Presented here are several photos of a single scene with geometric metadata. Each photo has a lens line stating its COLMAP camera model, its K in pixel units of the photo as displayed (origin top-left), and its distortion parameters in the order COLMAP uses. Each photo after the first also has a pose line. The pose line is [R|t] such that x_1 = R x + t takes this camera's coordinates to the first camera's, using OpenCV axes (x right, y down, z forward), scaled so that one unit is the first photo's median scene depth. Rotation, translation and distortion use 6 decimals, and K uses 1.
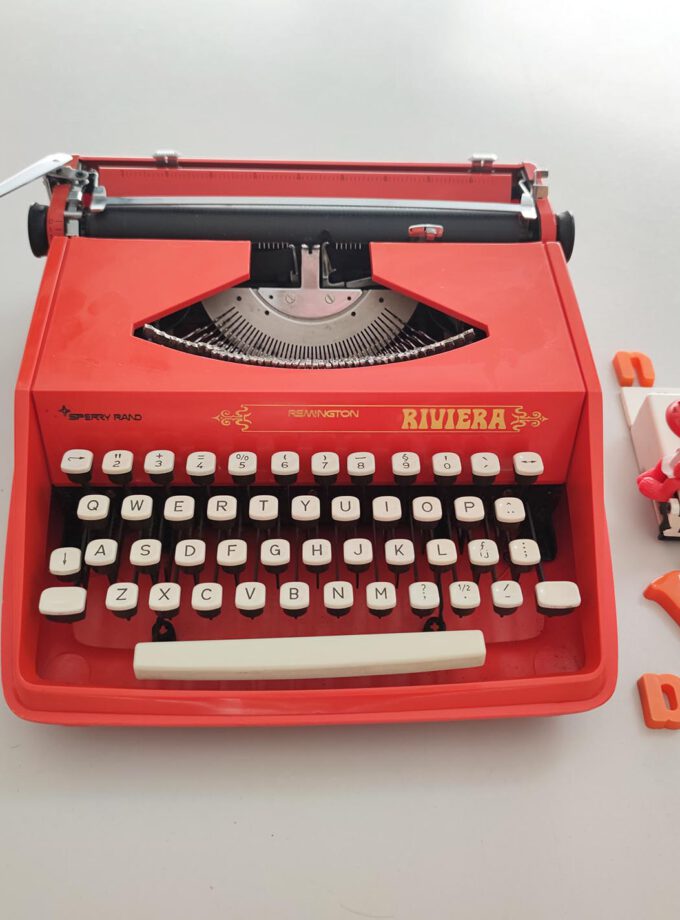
lens RADIAL K [[899.2, 0, 352.6], [0, 899.2, 460.8], [0, 0, 1]] dist [0.118284, -0.344824]
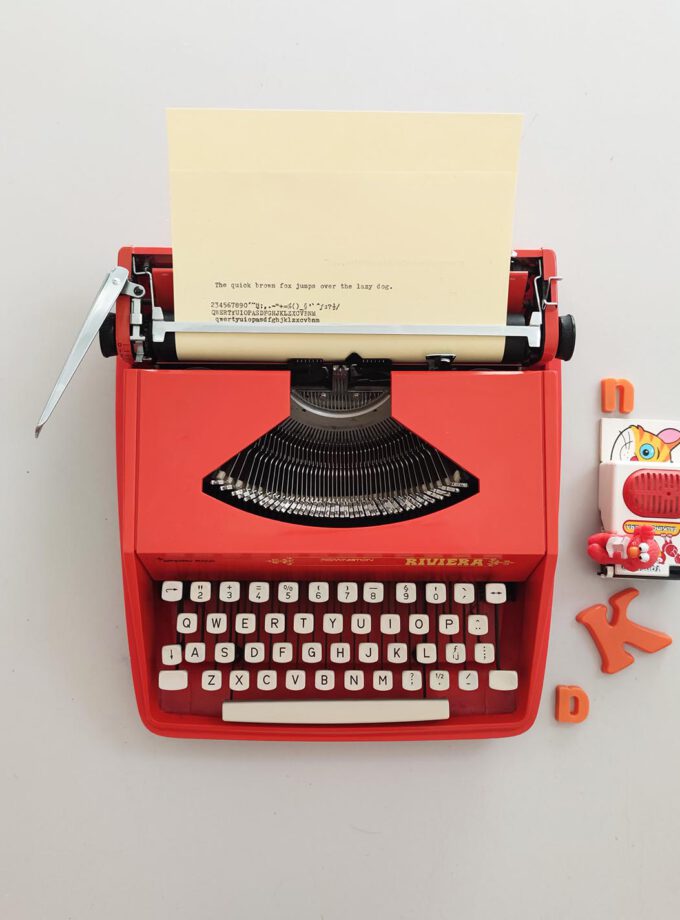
lens RADIAL K [[873.2, 0, 340.0], [0, 873.2, 460.0], [0, 0, 1]] dist [0.108686, -0.303190]
pose [[0.998396, 0.042733, -0.037135, -0.000688], [-0.015224, 0.834424, 0.550913, -0.901963], [0.054529, -0.549464, 0.833736, -0.013121]]
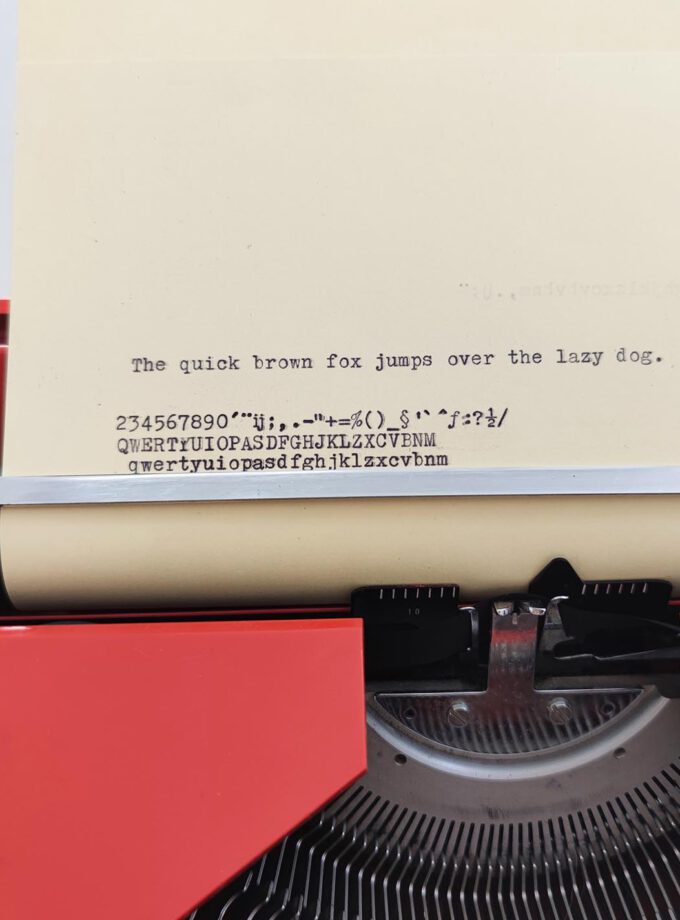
lens RADIAL K [[899.2, 0, 352.6], [0, 899.2, 460.8], [0, 0, 1]] dist [0.118284, -0.344824]
pose [[0.999188, -0.007087, -0.039657, -0.118291], [0.014065, 0.983831, 0.178545, -0.432894], [0.037751, -0.178958, 0.983132, 0.758339]]
